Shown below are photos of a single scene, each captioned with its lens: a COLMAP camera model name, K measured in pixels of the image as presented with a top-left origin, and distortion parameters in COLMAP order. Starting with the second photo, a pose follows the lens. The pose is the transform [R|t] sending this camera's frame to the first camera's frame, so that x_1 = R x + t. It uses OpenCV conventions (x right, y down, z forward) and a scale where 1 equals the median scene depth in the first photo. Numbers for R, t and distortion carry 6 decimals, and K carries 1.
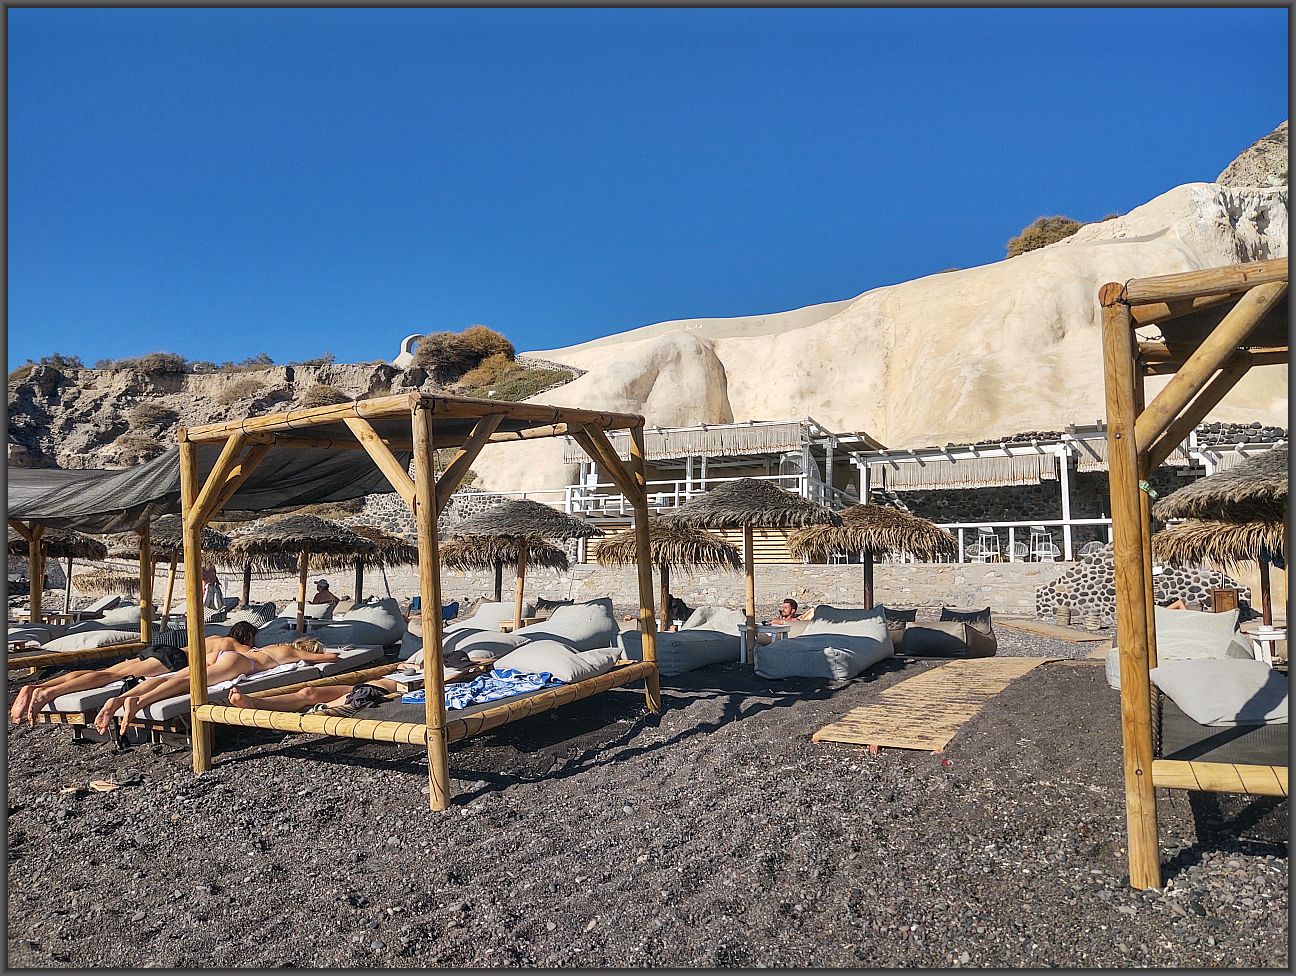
lens RADIAL K [[977.2, 0, 648.0], [0, 977.2, 488.0], [0, 0, 1]] dist [0.001363, -0.010541]
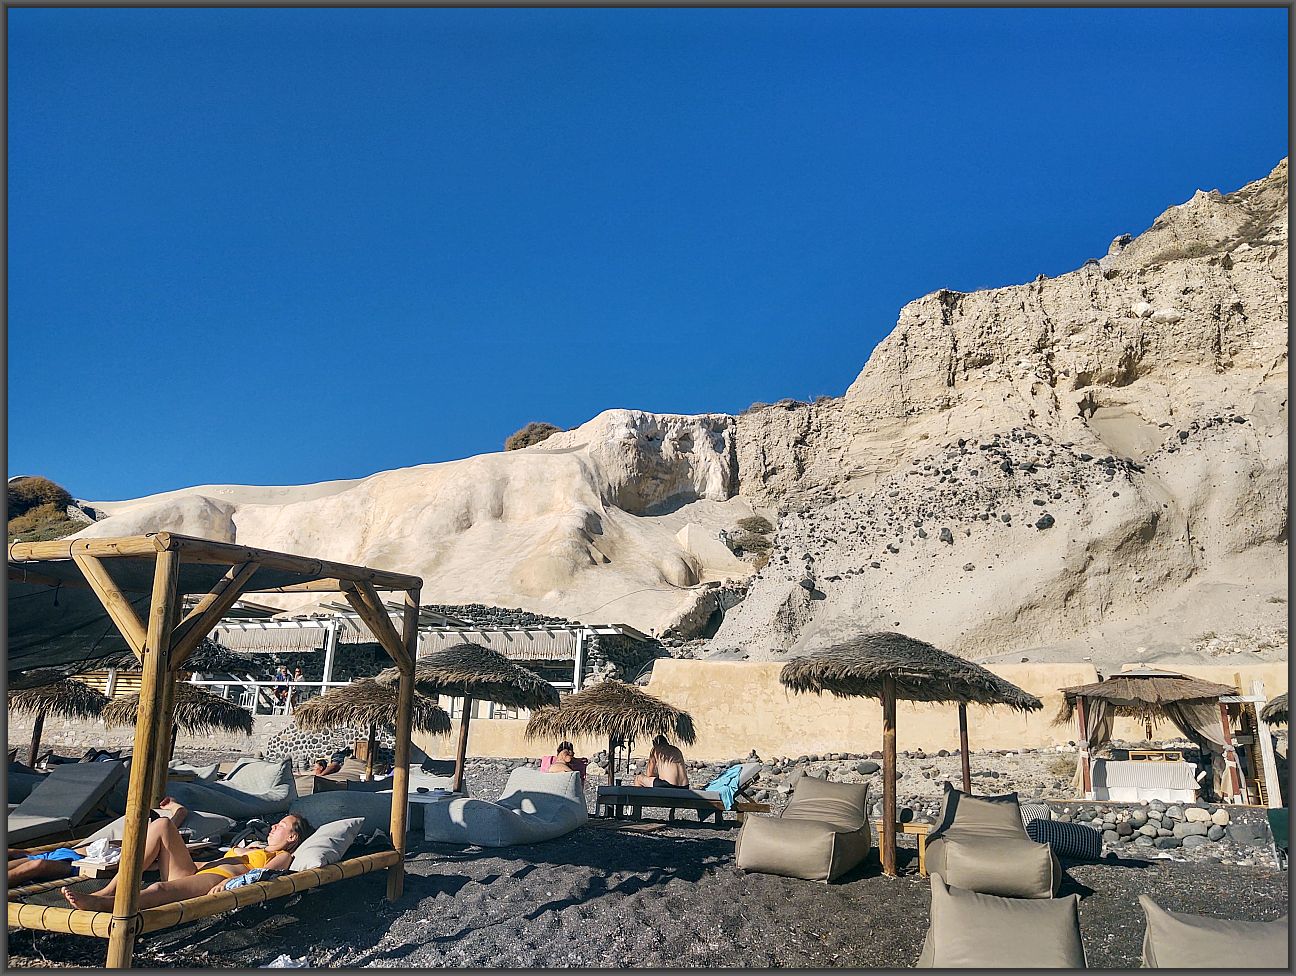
lens RADIAL K [[977.2, 0, 648.0], [0, 977.2, 488.0], [0, 0, 1]] dist [0.001363, -0.010541]
pose [[0.984472, 0.068020, 0.161829, 0.443355], [-0.044330, 0.988329, -0.145739, -0.034934], [-0.169854, 0.136302, 0.975998, -0.235462]]
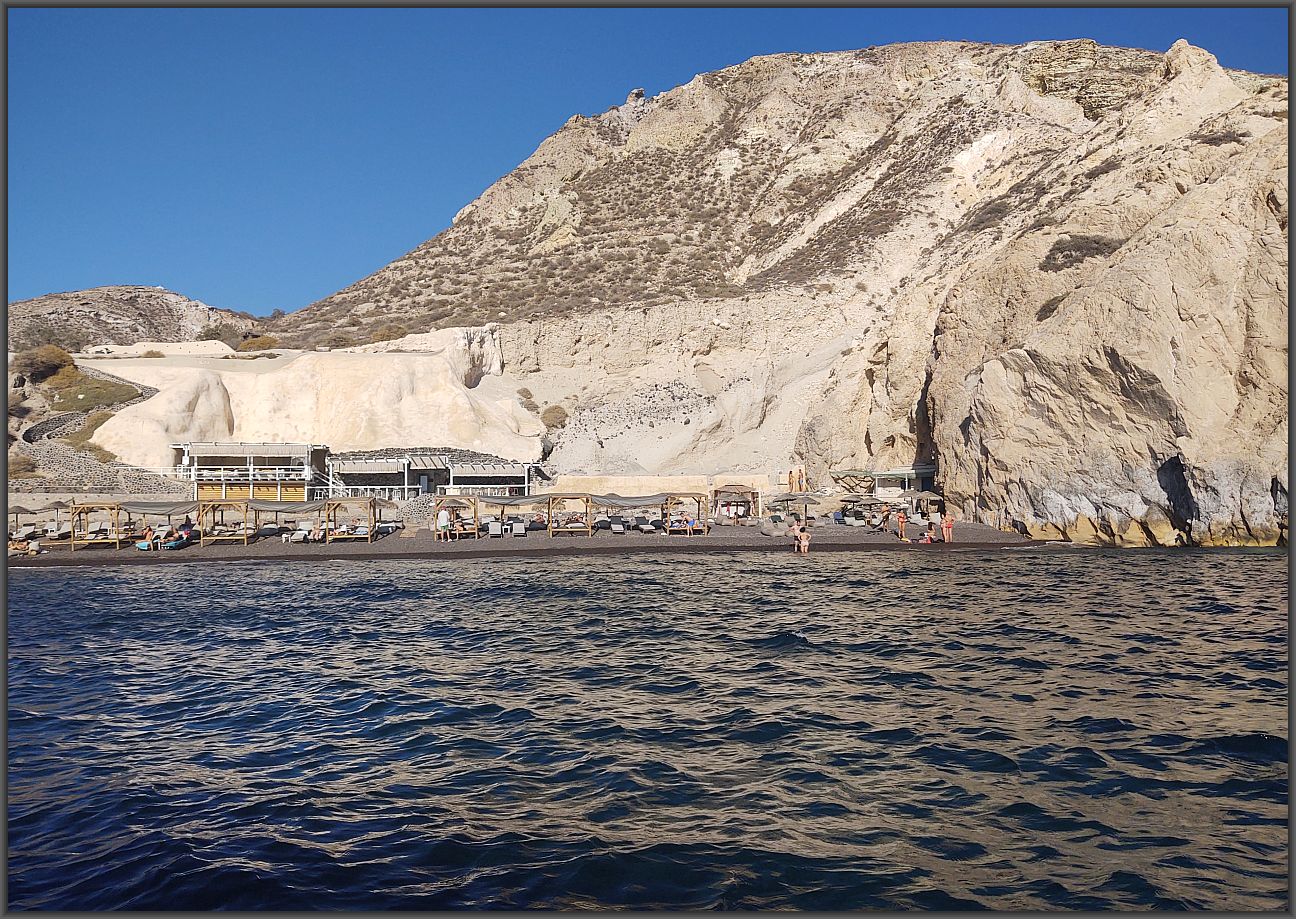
lens RADIAL K [[977.6, 0, 642.3], [0, 977.6, 509.2], [0, 0, 1]] dist [-0.010056, -0.002332]
pose [[0.768706, -0.020996, 0.639257, -0.621793], [-0.060533, 0.992587, 0.105392, -0.174962], [-0.636731, -0.119712, 0.761737, -1.160197]]
